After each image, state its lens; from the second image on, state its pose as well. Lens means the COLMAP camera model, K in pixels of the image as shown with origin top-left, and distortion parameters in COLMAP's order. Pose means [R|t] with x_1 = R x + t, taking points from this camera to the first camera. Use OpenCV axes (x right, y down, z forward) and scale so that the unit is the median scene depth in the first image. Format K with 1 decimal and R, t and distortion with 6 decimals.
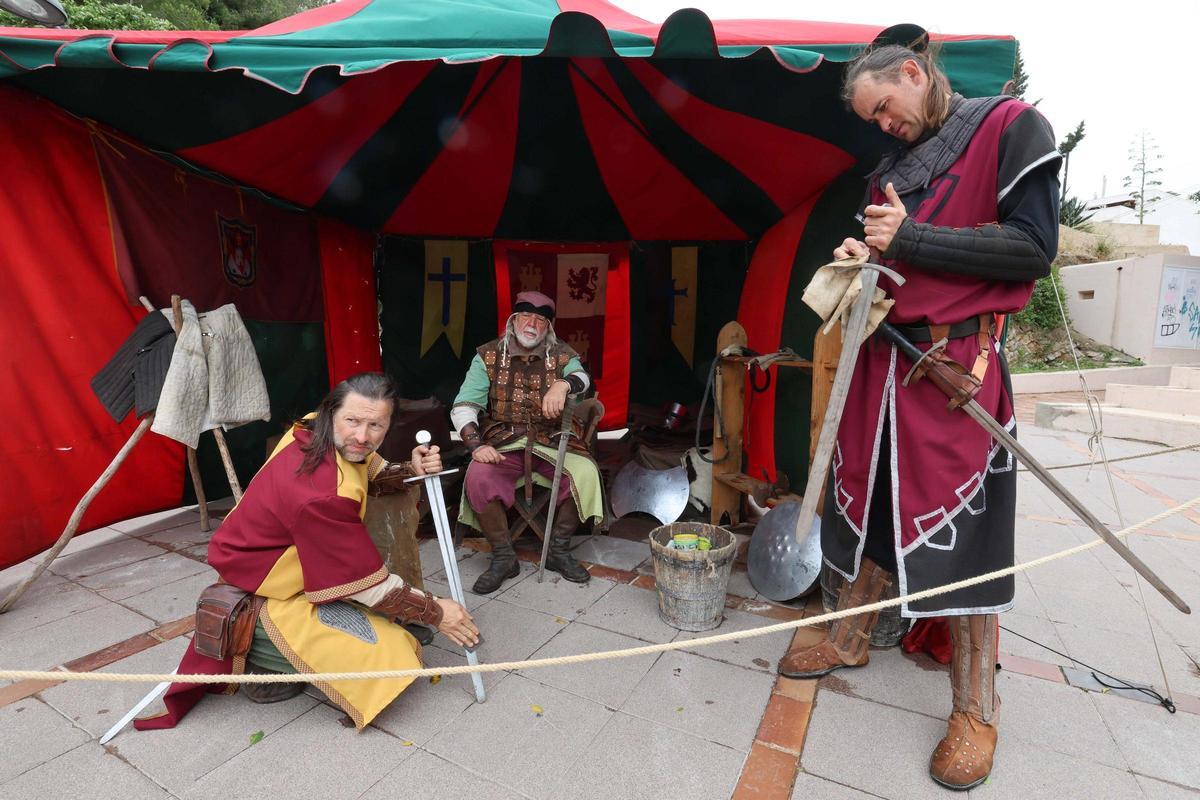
lens RADIAL K [[523.1, 0, 600.0], [0, 523.1, 400.0], [0, 0, 1]] dist [-0.055619, 0.027099]
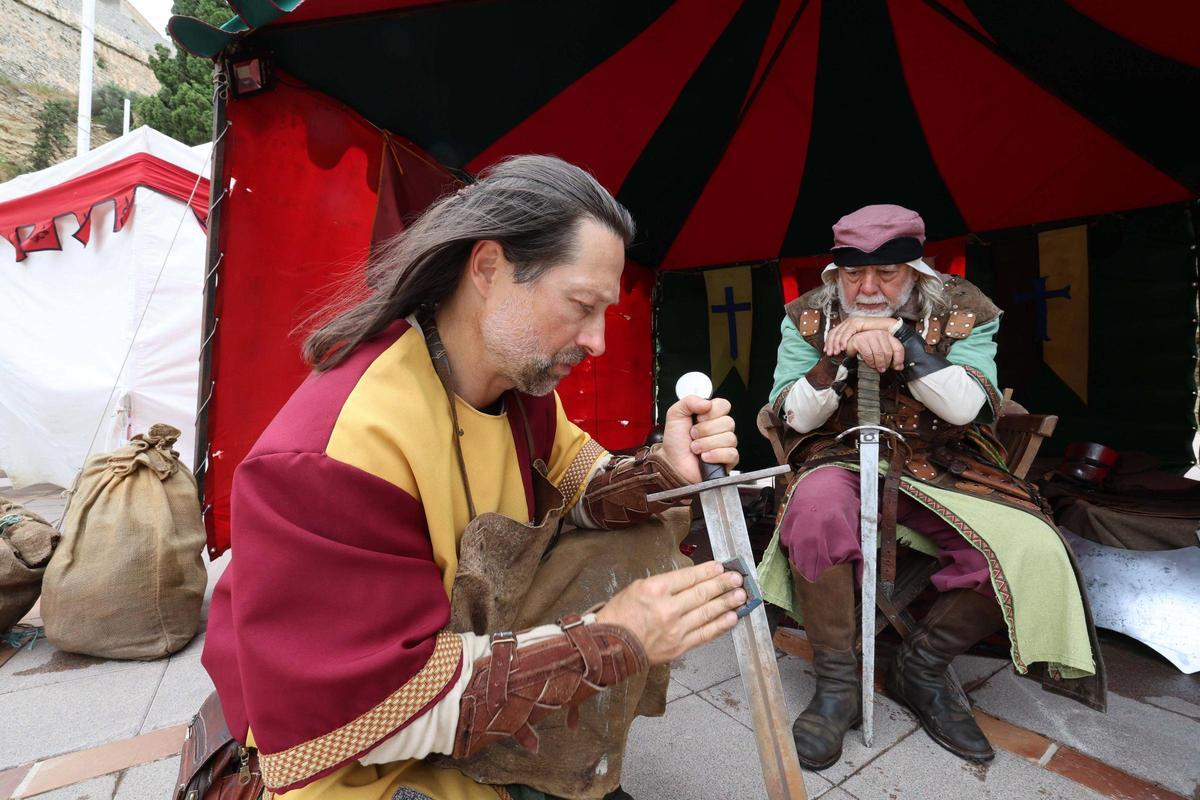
lens RADIAL K [[523.1, 0, 600.0], [0, 523.1, 400.0], [0, 0, 1]] dist [-0.055619, 0.027099]
pose [[0.867477, -0.028757, -0.496646, -0.102531], [-0.028312, 0.993856, -0.106997, 0.060747], [0.496672, 0.106878, 0.861333, 0.309048]]
